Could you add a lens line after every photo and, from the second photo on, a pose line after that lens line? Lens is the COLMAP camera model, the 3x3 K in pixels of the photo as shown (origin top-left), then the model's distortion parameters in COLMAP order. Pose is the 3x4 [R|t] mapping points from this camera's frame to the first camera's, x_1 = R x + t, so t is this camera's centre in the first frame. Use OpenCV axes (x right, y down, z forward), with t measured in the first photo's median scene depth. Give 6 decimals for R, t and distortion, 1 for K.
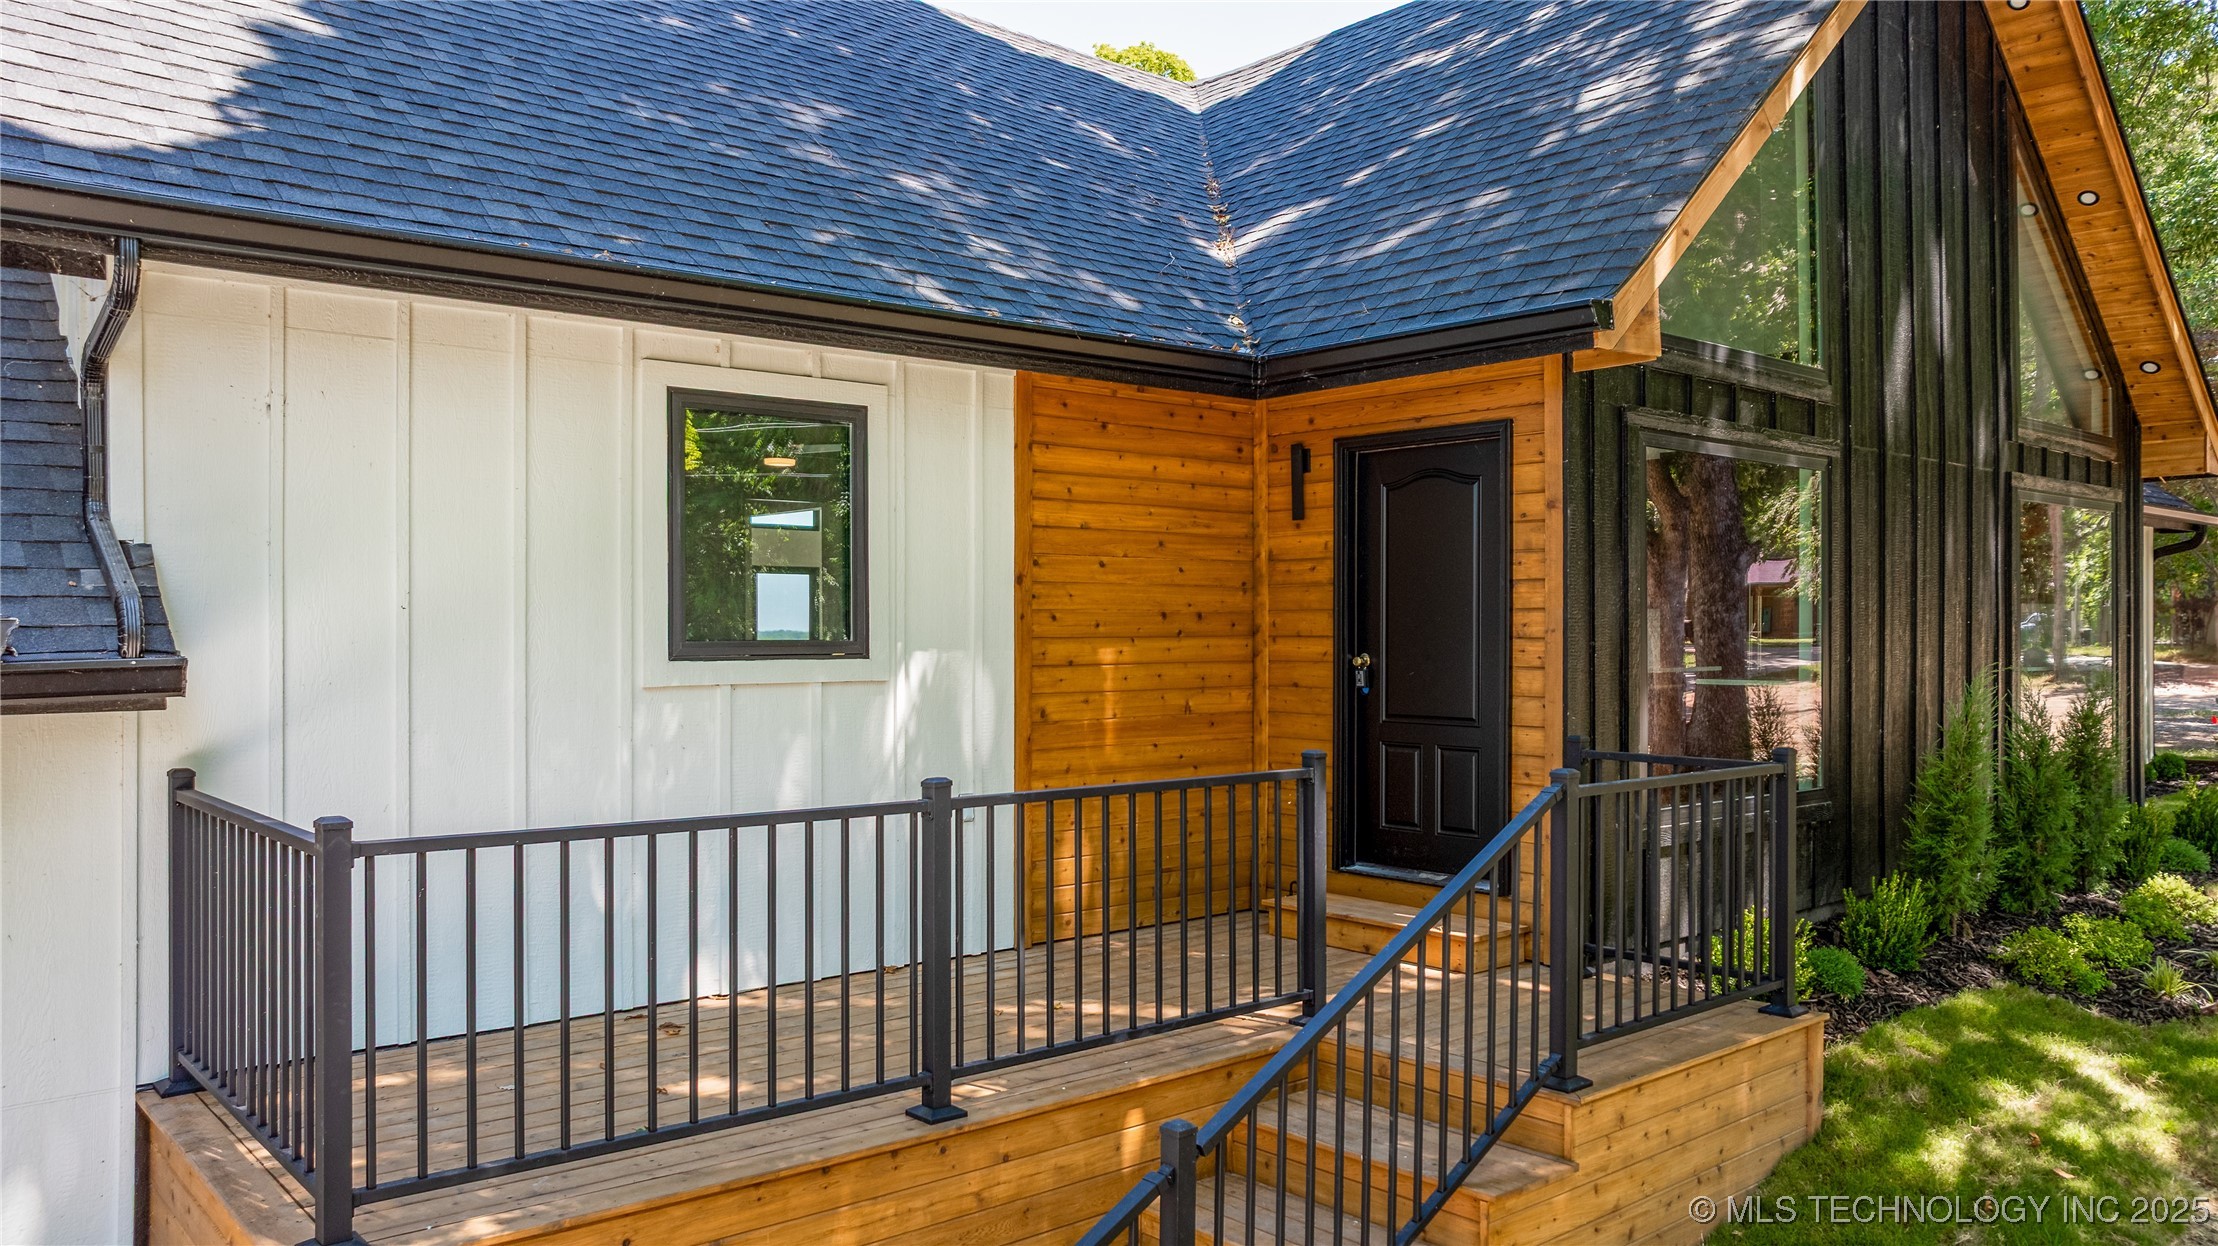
lens RADIAL K [[1603.6, 0, 1109.0], [0, 1603.6, 623.0], [0, 0, 1]] dist [-0.022590, 0.003882]
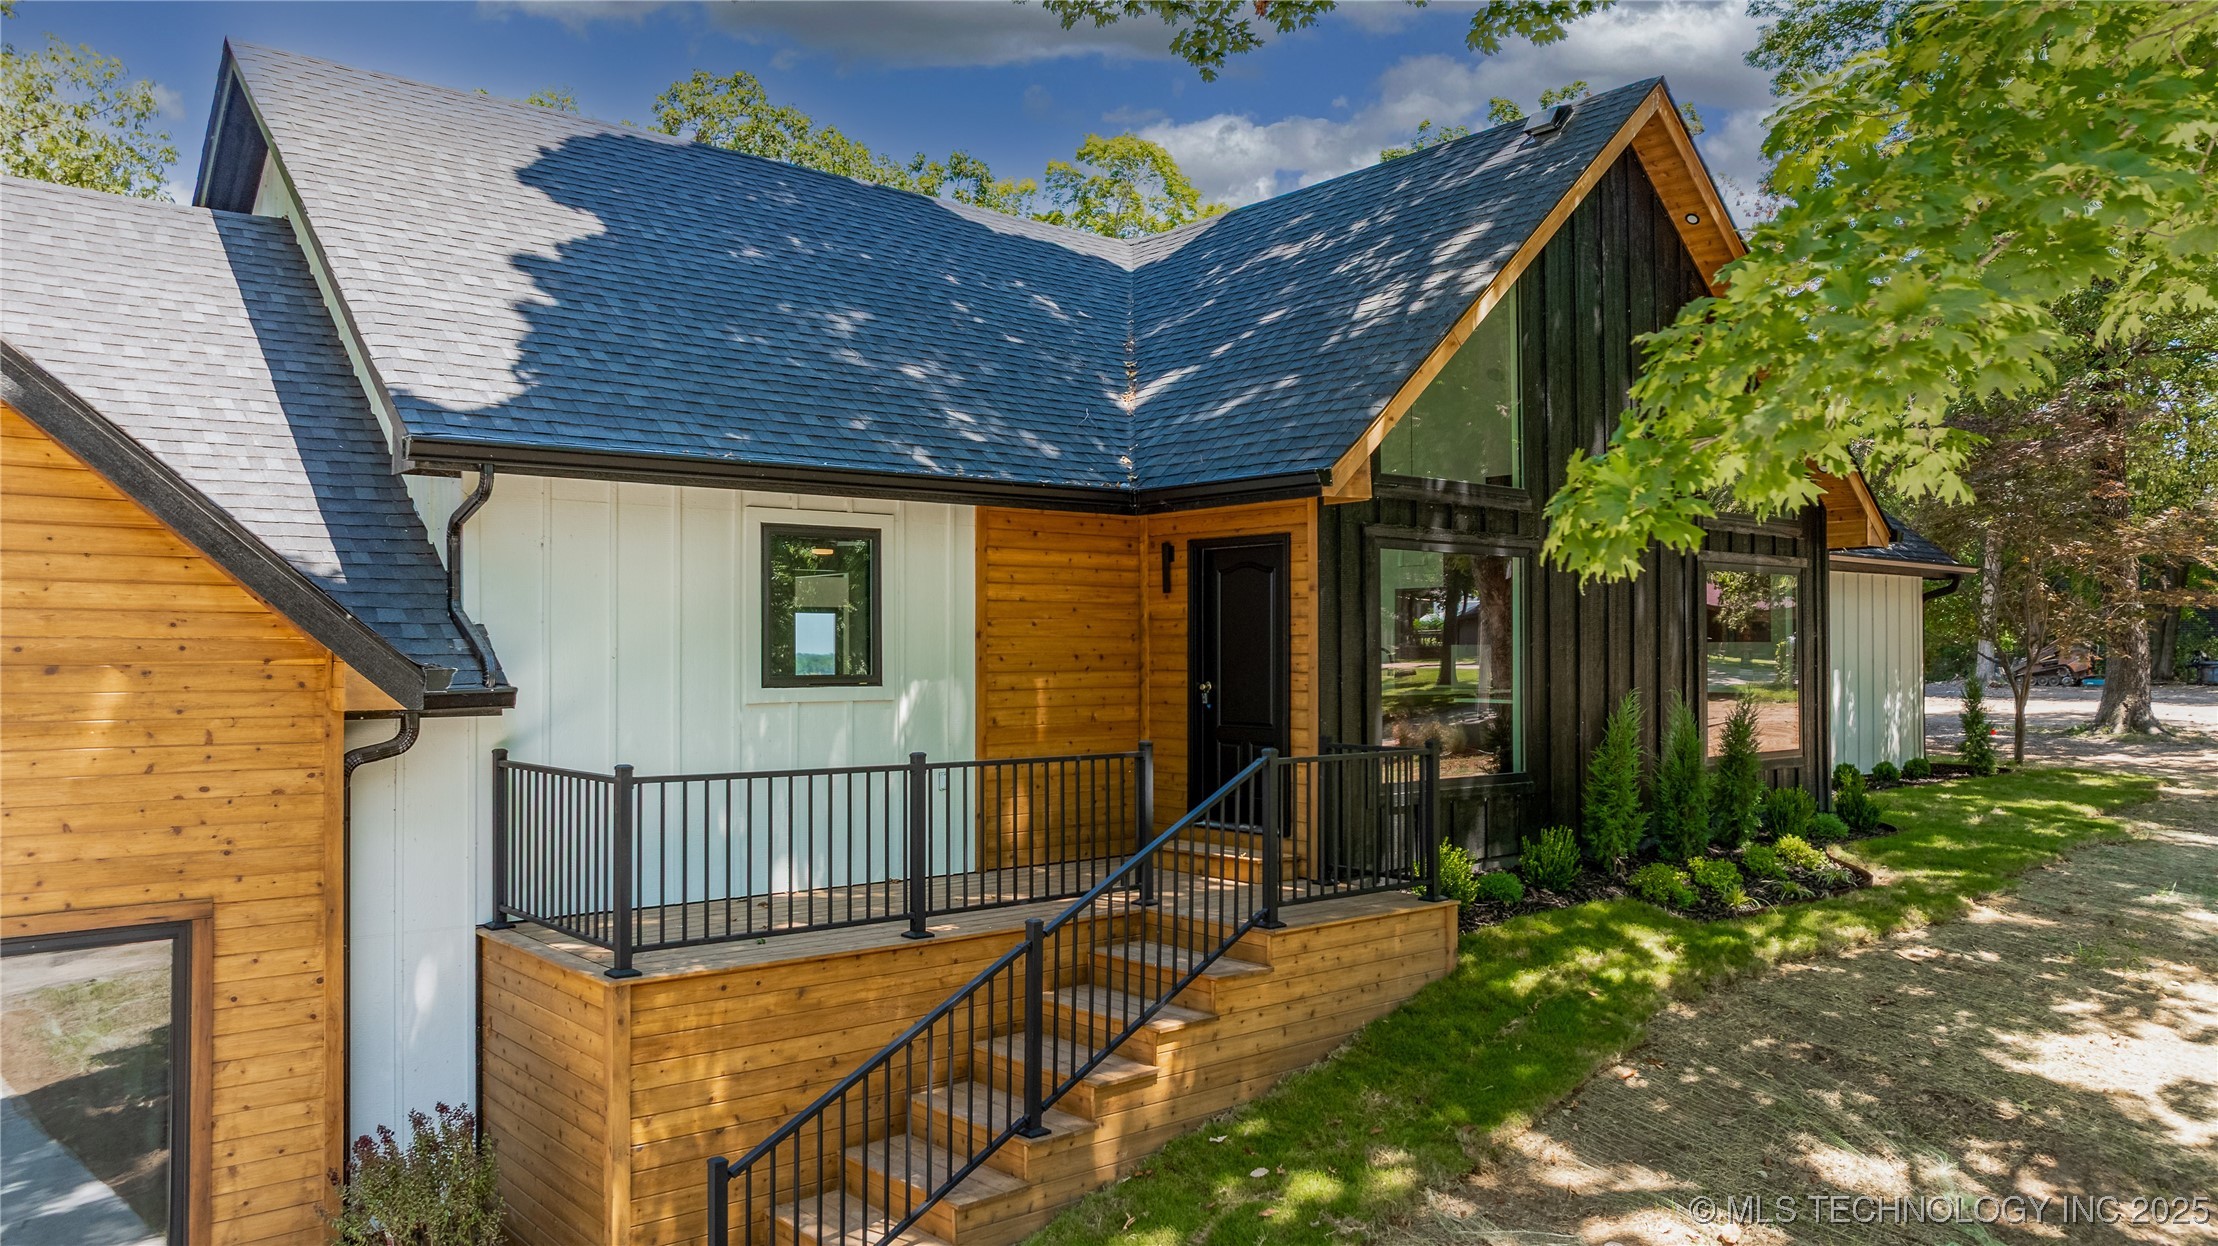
lens RADIAL K [[1564.6, 0, 1070.8], [0, 1564.6, 626.2], [0, 0, 1]] dist [-0.031206, -0.000316]
pose [[0.999473, -0.002744, -0.032360, 0.085547], [0.002337, 0.999918, -0.012625, -0.016728], [0.032392, 0.012543, 0.999397, -0.533955]]
